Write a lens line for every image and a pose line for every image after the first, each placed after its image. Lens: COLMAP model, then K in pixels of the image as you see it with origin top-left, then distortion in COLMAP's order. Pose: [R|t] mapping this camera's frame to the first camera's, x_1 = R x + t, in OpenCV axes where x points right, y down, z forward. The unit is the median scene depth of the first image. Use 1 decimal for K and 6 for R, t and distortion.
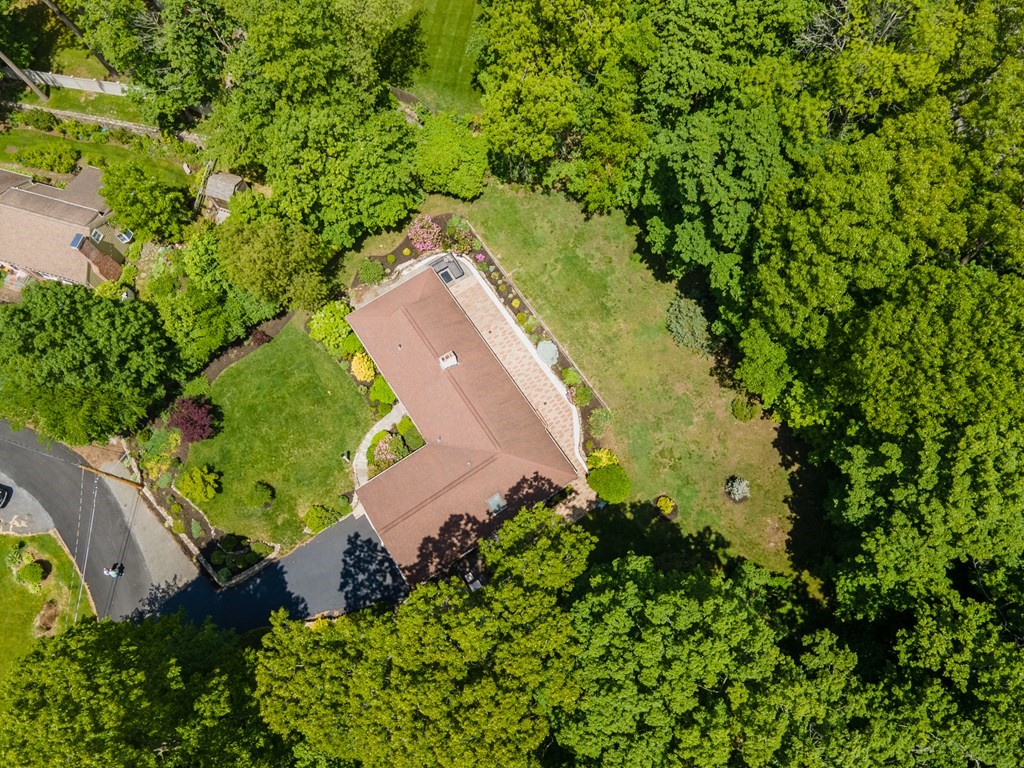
lens RADIAL K [[752.7, 0, 512.7], [0, 752.7, 374.9], [0, 0, 1]] dist [0.030034, 0.020243]
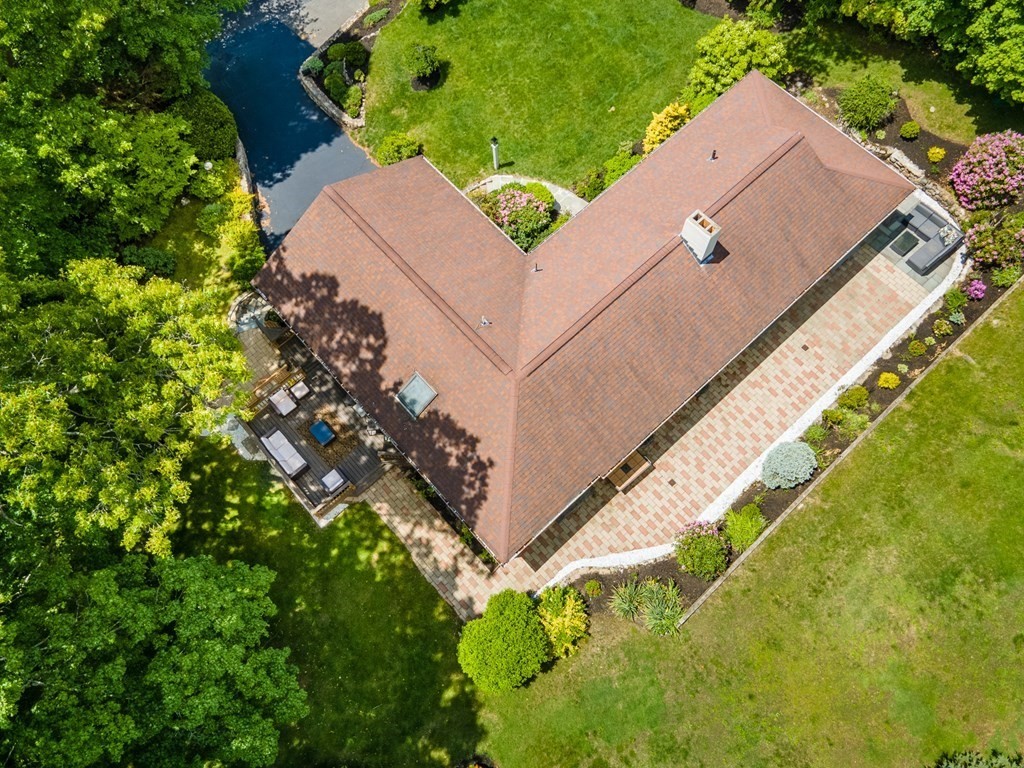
lens RADIAL K [[752.7, 0, 510.7], [0, 752.7, 383.6], [0, 0, 1]] dist [0.030034, 0.020243]
pose [[0.151730, 0.933097, -0.326048, 0.124898], [-0.907382, 0.262304, 0.328412, -0.040929], [0.391964, 0.246021, 0.886475, 0.538891]]
